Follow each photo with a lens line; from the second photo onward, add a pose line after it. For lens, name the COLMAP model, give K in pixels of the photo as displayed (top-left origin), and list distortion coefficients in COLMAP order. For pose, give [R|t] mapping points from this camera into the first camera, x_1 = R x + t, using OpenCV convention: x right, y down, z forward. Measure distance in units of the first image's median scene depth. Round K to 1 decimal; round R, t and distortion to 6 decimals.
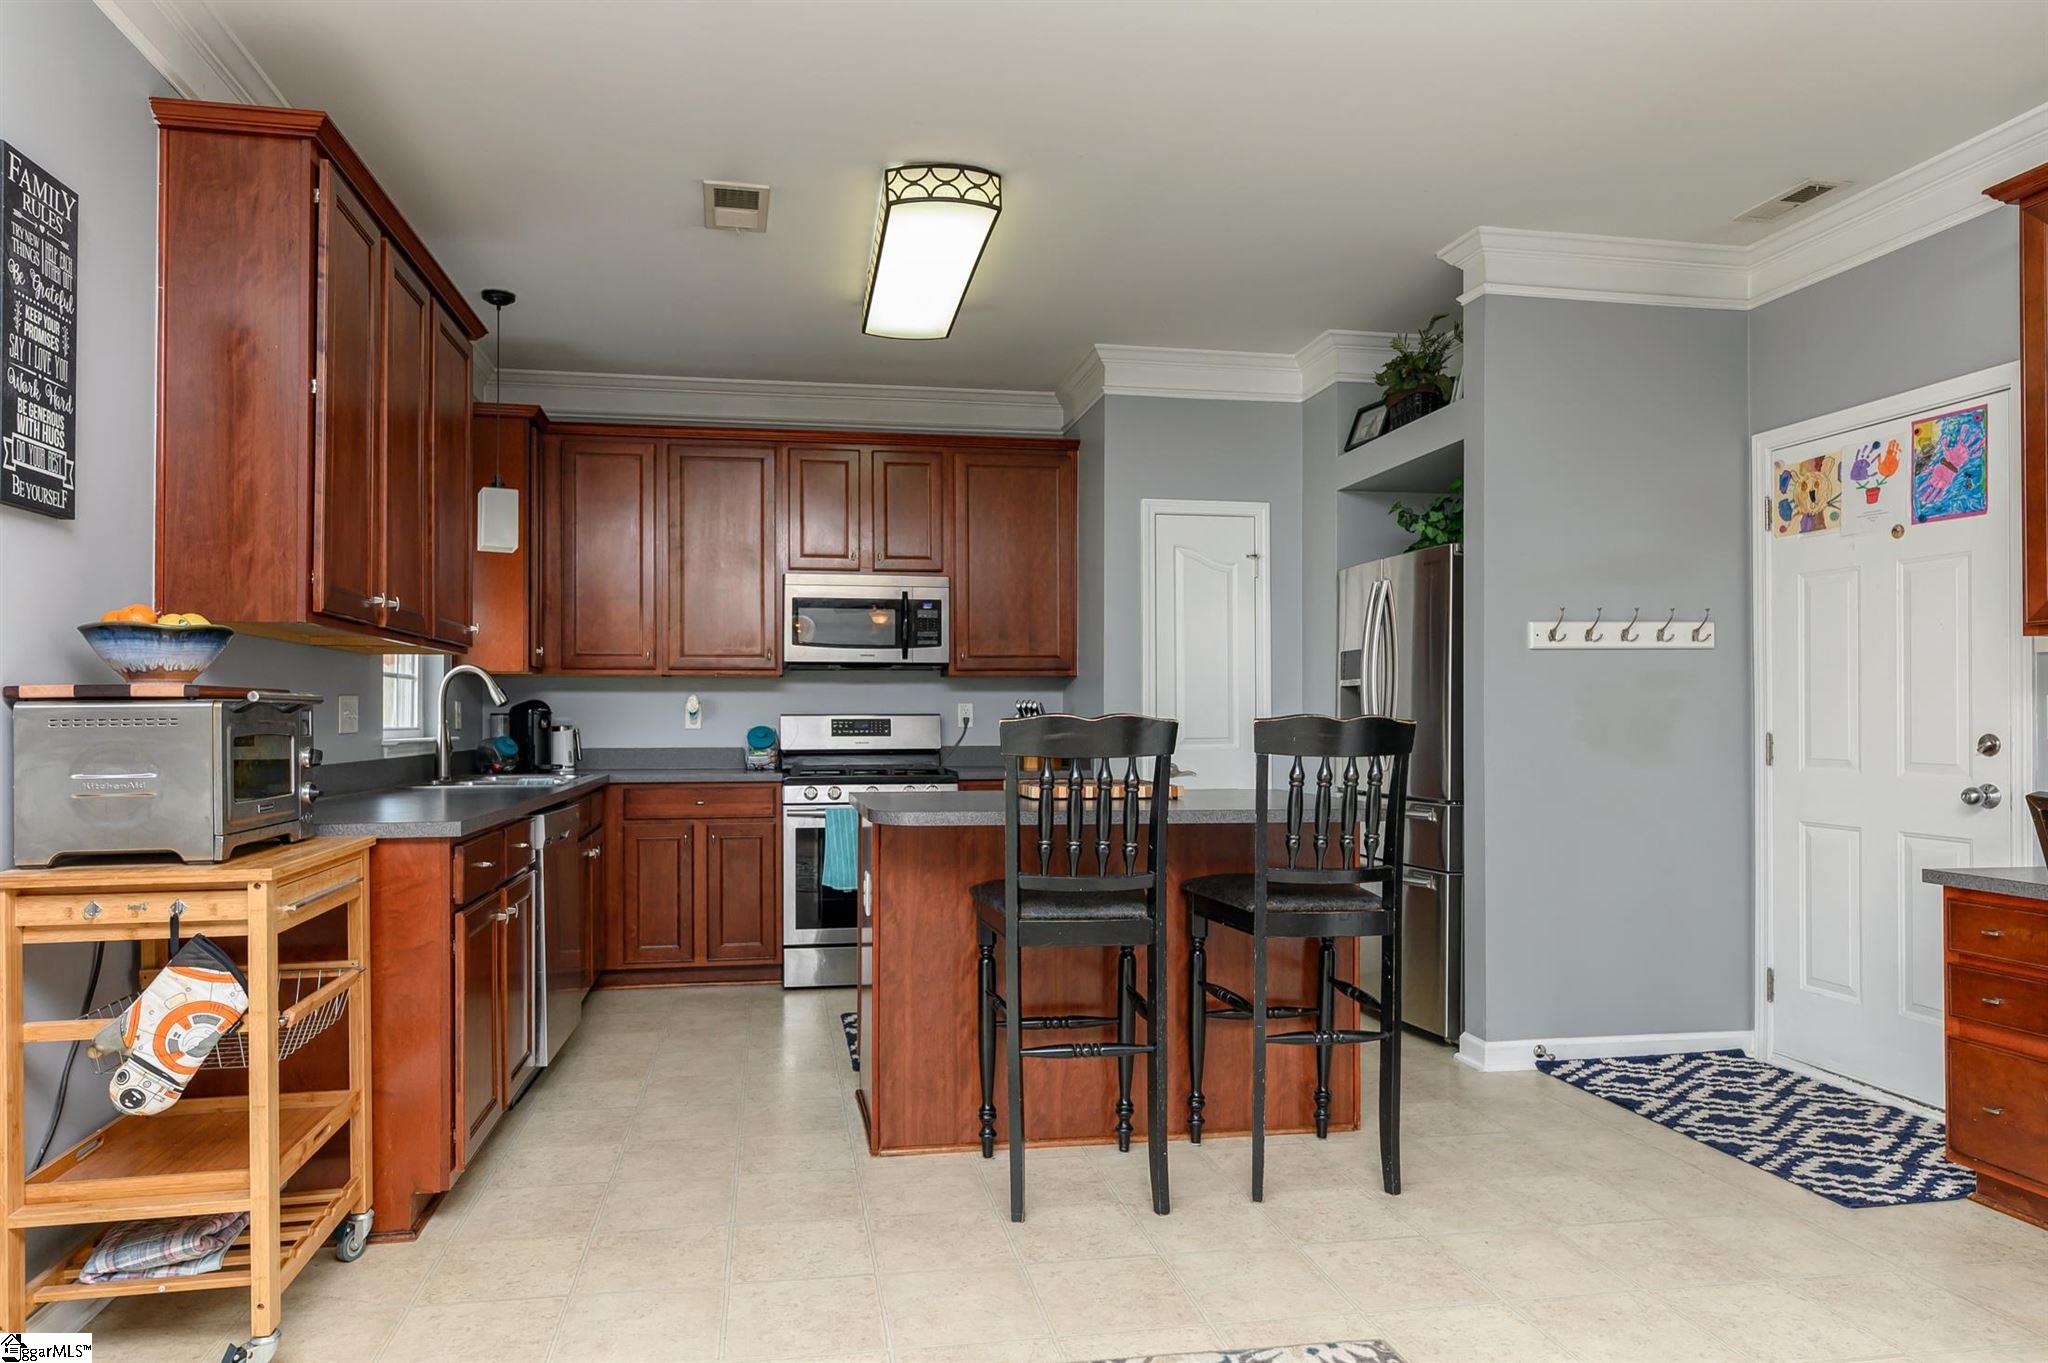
lens RADIAL K [[1268.1, 0, 1030.8], [0, 1268.1, 702.1], [0, 0, 1]] dist [-0.001869, 0.003492]
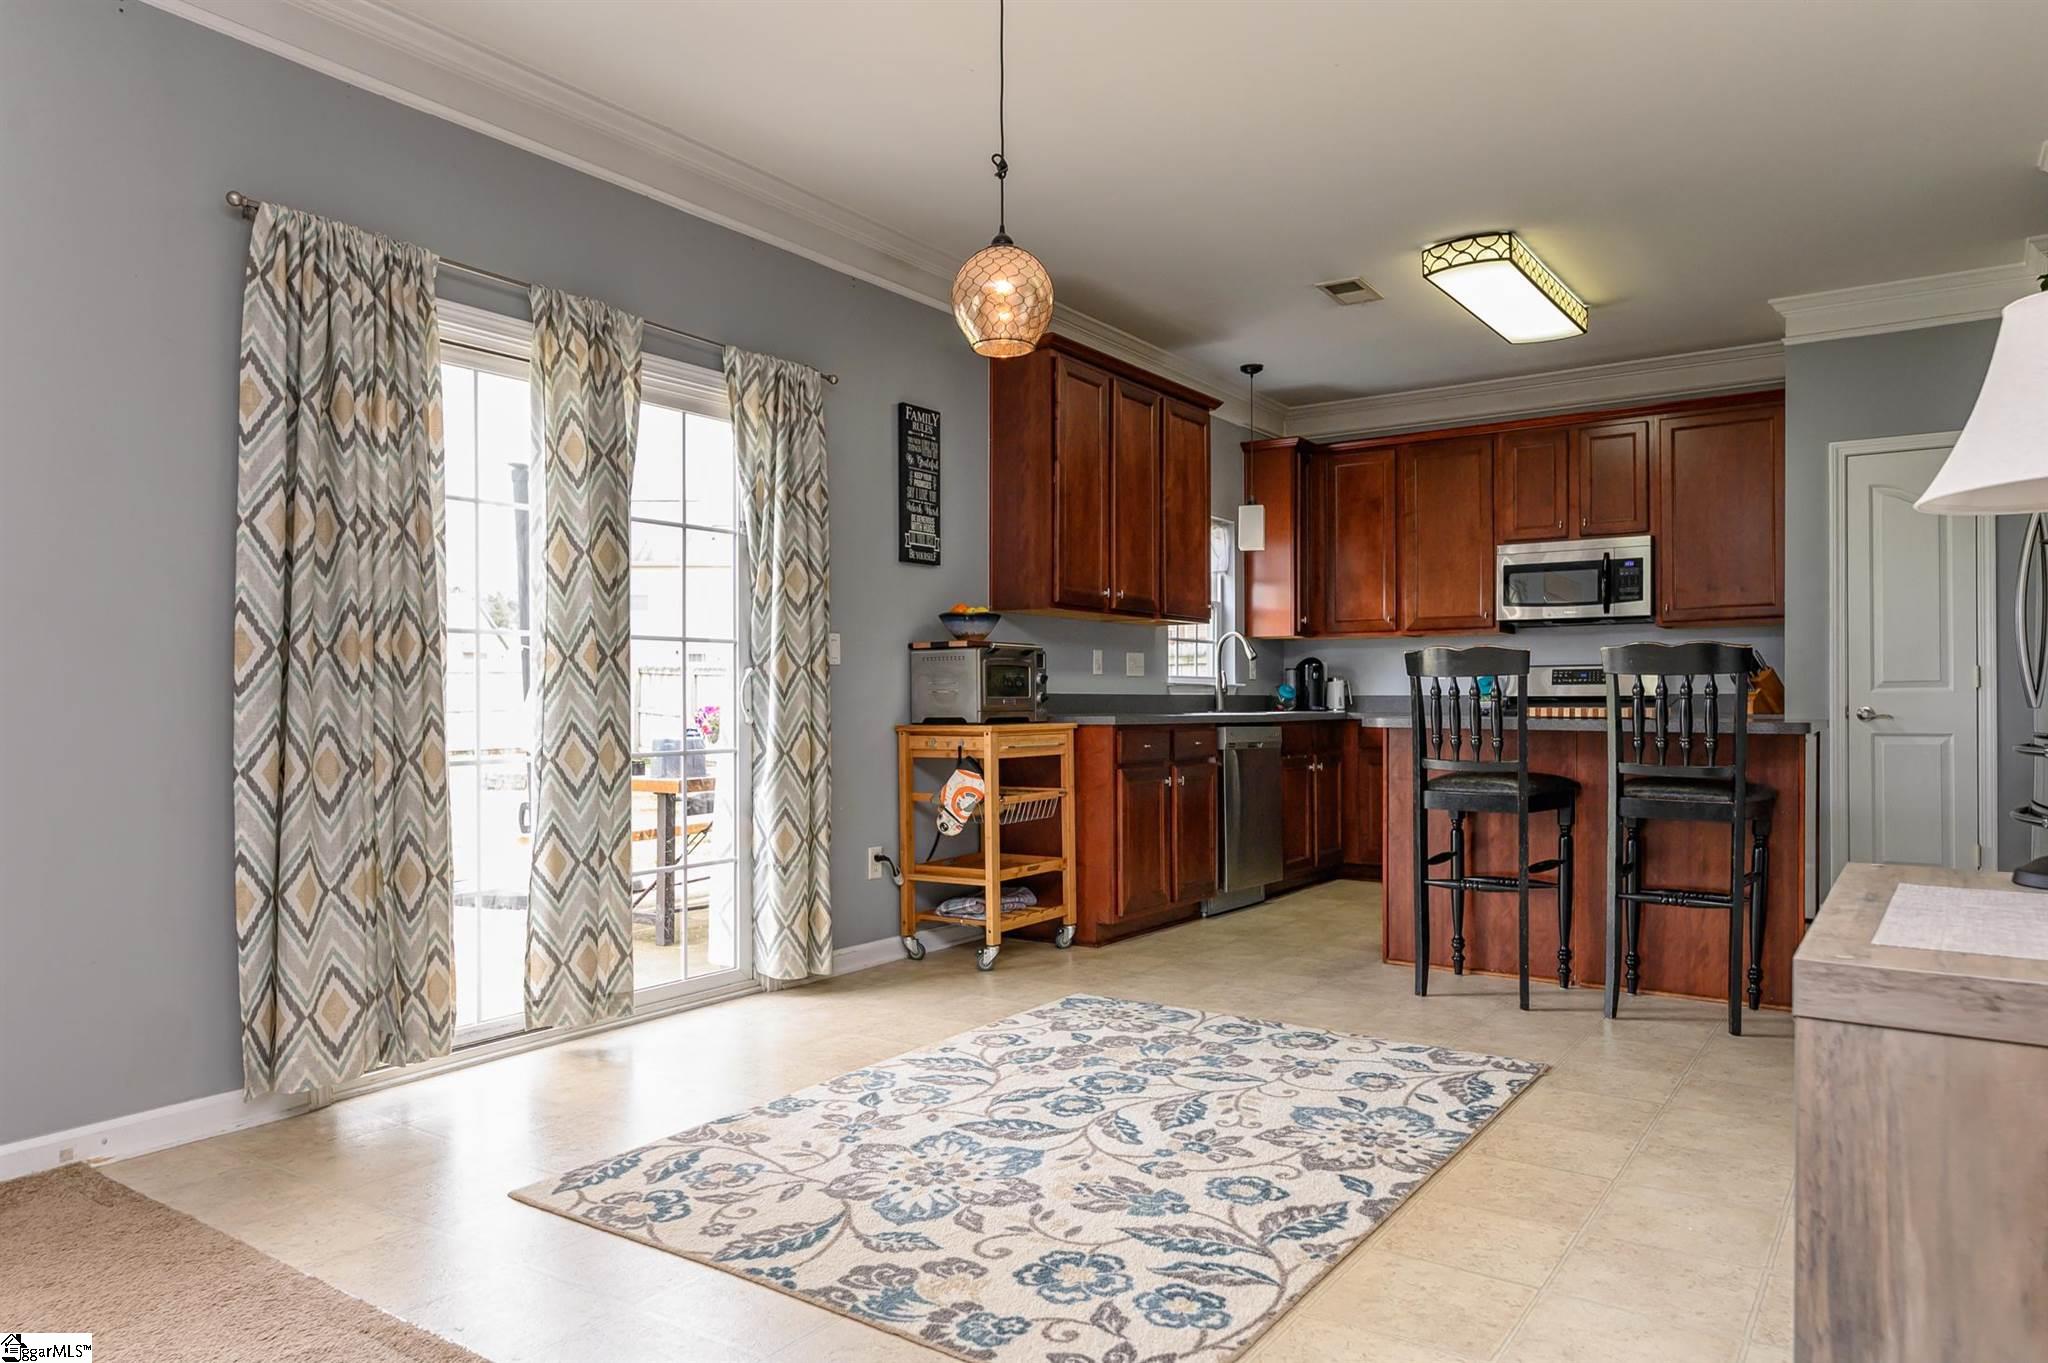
lens RADIAL K [[1336.2, 0, 1017.2], [0, 1336.2, 684.6], [0, 0, 1]] dist [0.010831, 0.001743]
pose [[0.717172, -0.008724, -0.696842, 0.759178], [0.011817, 0.999930, -0.000356, 0.049112], [0.696796, -0.007979, 0.717225, -0.438246]]
